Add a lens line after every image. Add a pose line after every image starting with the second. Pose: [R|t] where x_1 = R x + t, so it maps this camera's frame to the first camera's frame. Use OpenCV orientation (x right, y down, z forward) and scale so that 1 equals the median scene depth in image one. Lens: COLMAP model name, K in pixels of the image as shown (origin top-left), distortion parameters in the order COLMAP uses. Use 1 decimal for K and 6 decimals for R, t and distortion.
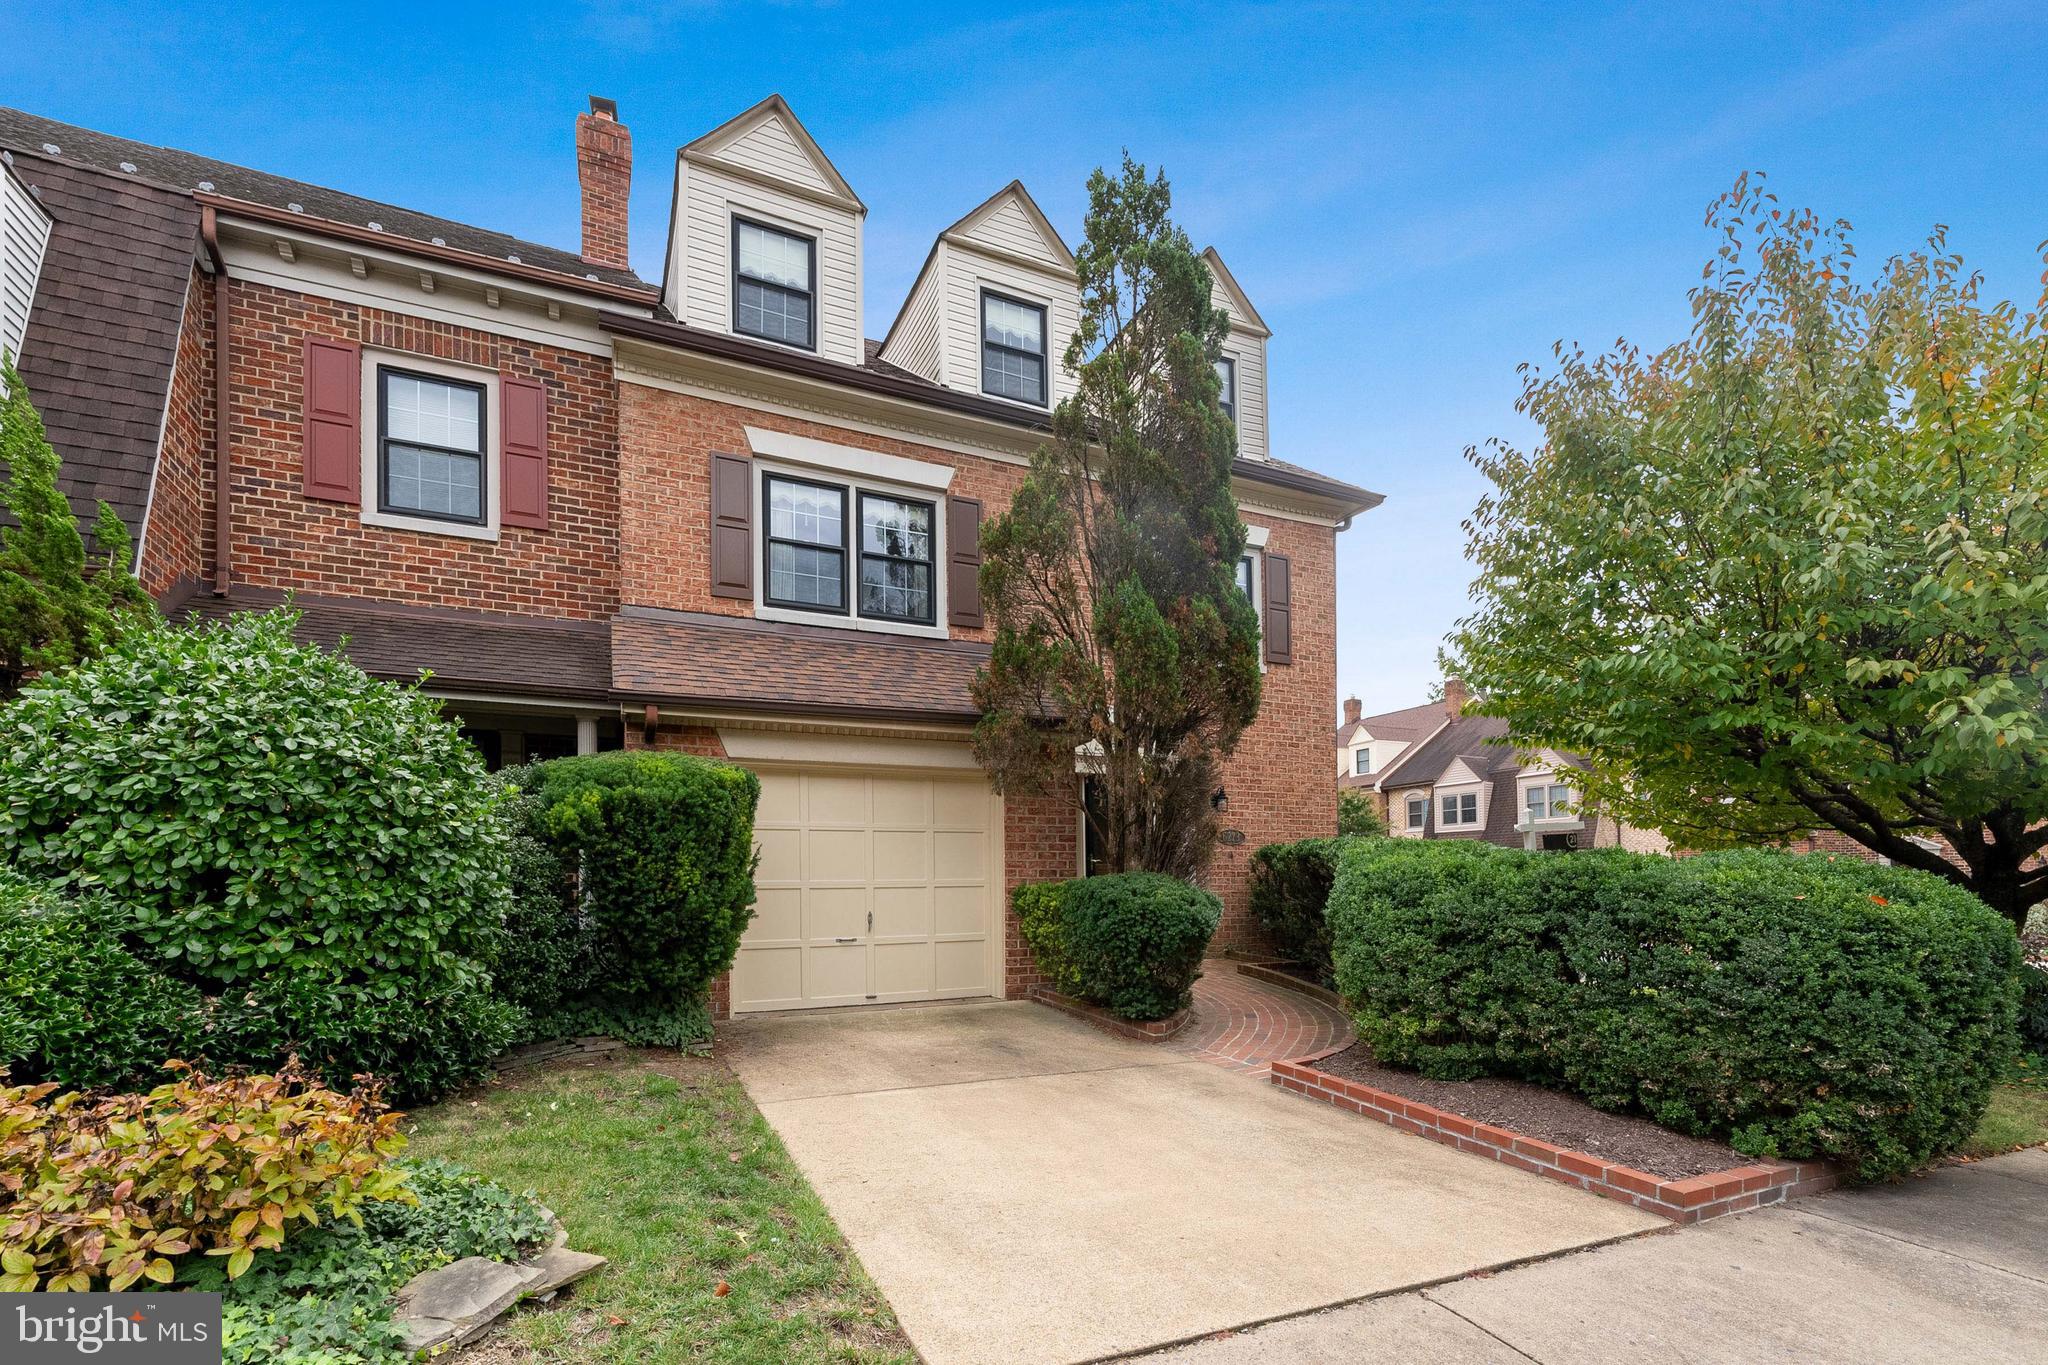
lens RADIAL K [[847.2, 0, 1023.4], [0, 847.2, 688.6], [0, 0, 1]] dist [-0.002732, -0.000318]
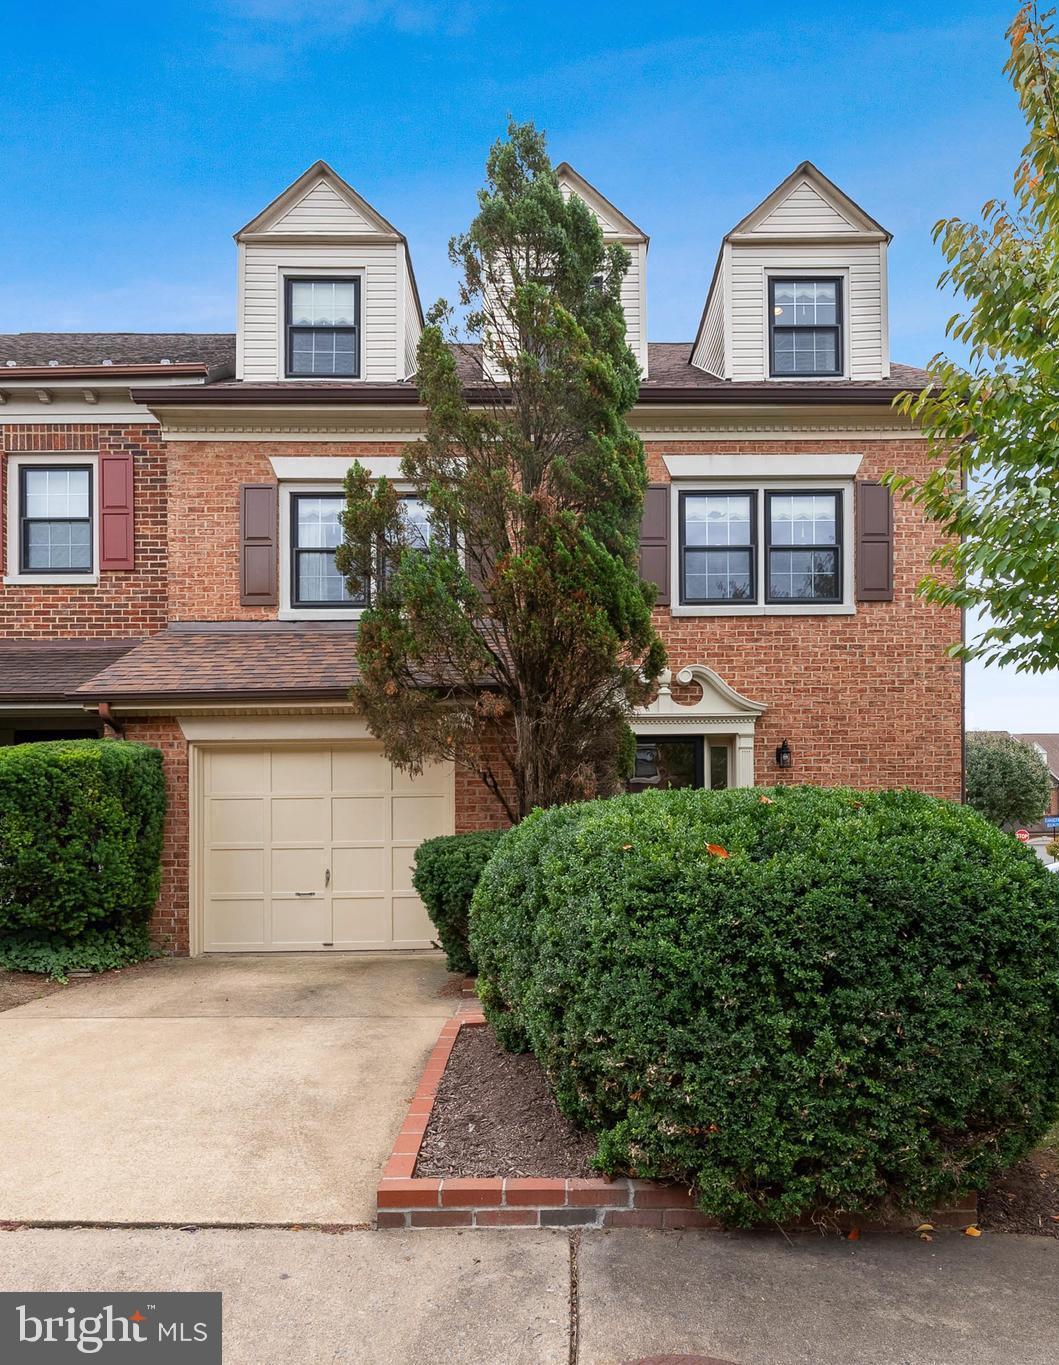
lens RADIAL K [[796.0, 0, 529.4], [0, 796.0, 680.4], [0, 0, 1]] dist [-0.003826, -0.000412]
pose [[0.924280, -0.084593, -0.372223, 0.421948], [0.091410, 0.995813, 0.000672, 0.032051], [0.370607, -0.034646, 0.928143, 0.109033]]
